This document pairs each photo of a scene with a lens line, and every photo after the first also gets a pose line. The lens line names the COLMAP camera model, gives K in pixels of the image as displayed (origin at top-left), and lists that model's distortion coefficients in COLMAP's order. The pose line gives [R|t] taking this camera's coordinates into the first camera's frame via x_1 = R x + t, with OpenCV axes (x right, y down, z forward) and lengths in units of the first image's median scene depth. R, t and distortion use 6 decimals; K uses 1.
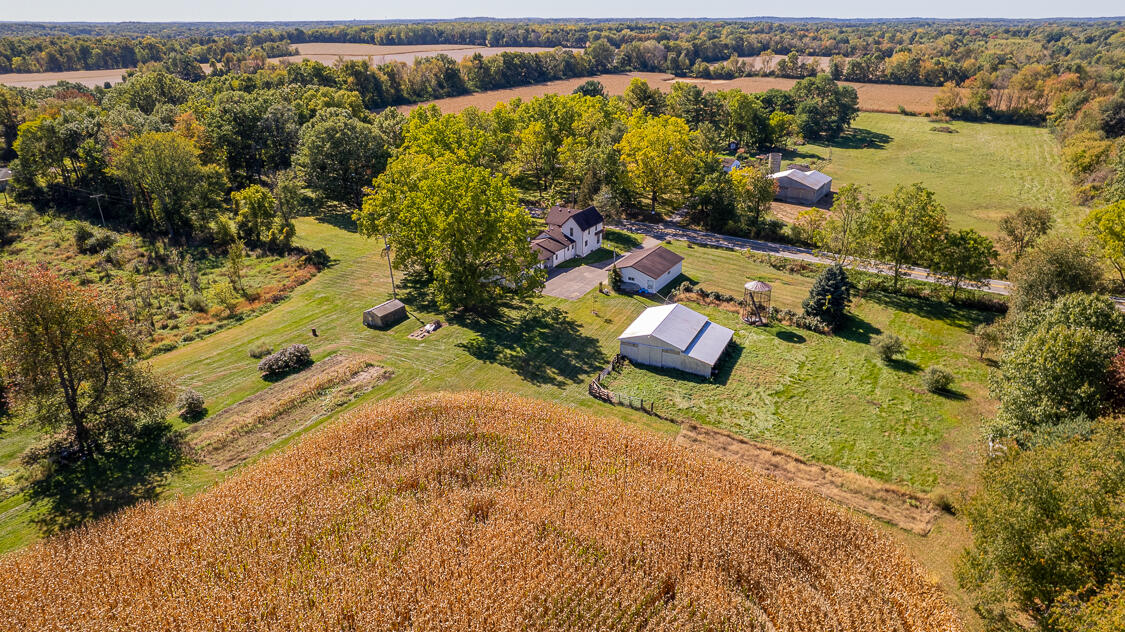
lens RADIAL K [[723.7, 0, 568.3], [0, 723.7, 314.9], [0, 0, 1]] dist [-0.080346, 0.080068]
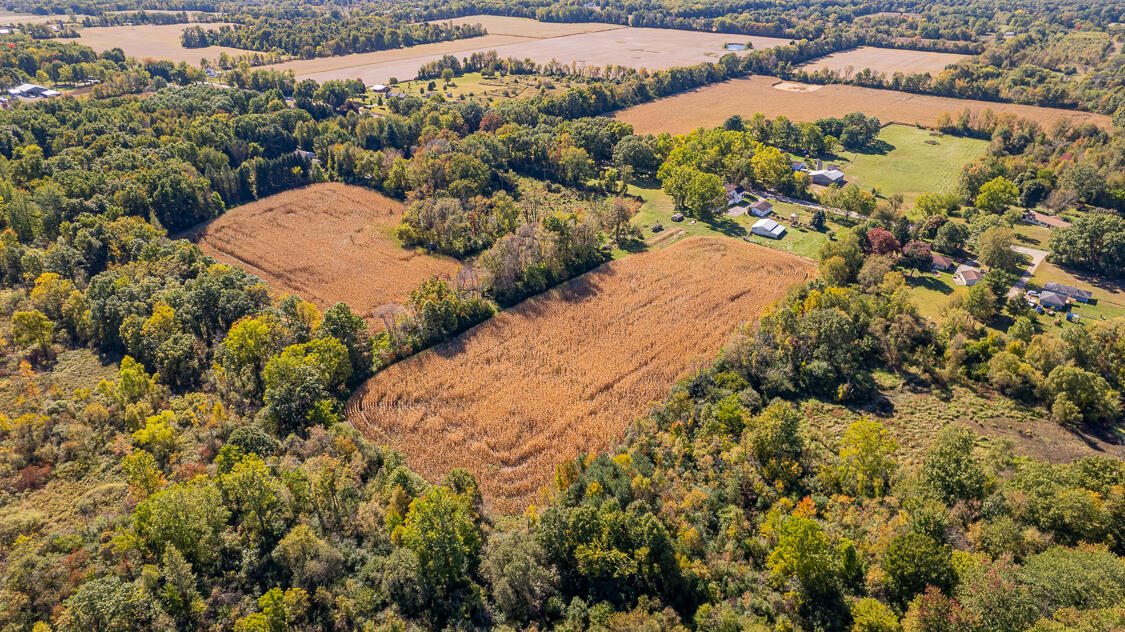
lens RADIAL K [[723.7, 0, 568.3], [0, 723.7, 314.9], [0, 0, 1]] dist [-0.080346, 0.080068]
pose [[0.990169, 0.067612, -0.122449, -0.253637], [-0.058068, 0.995109, 0.079910, 0.164589], [0.127253, -0.072015, 0.989253, -1.861473]]
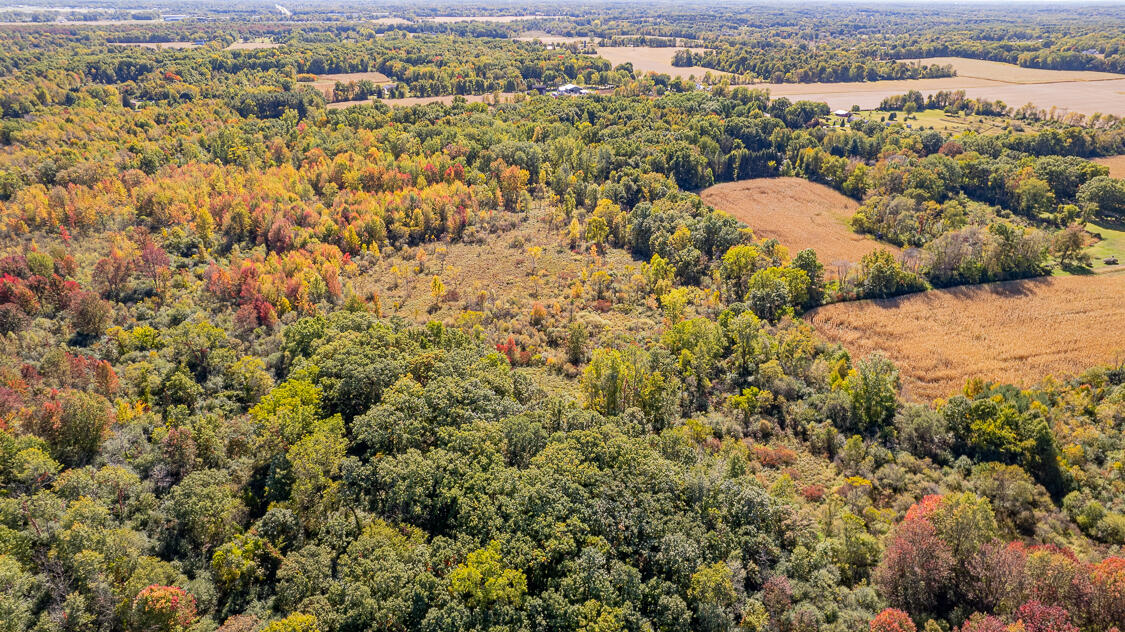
lens RADIAL K [[723.7, 0, 568.3], [0, 723.7, 314.9], [0, 0, 1]] dist [-0.080346, 0.080068]
pose [[0.753046, 0.279206, -0.595791, -0.172013], [-0.259219, 0.958160, 0.121385, 0.423734], [0.604754, 0.063032, 0.793914, -2.472560]]
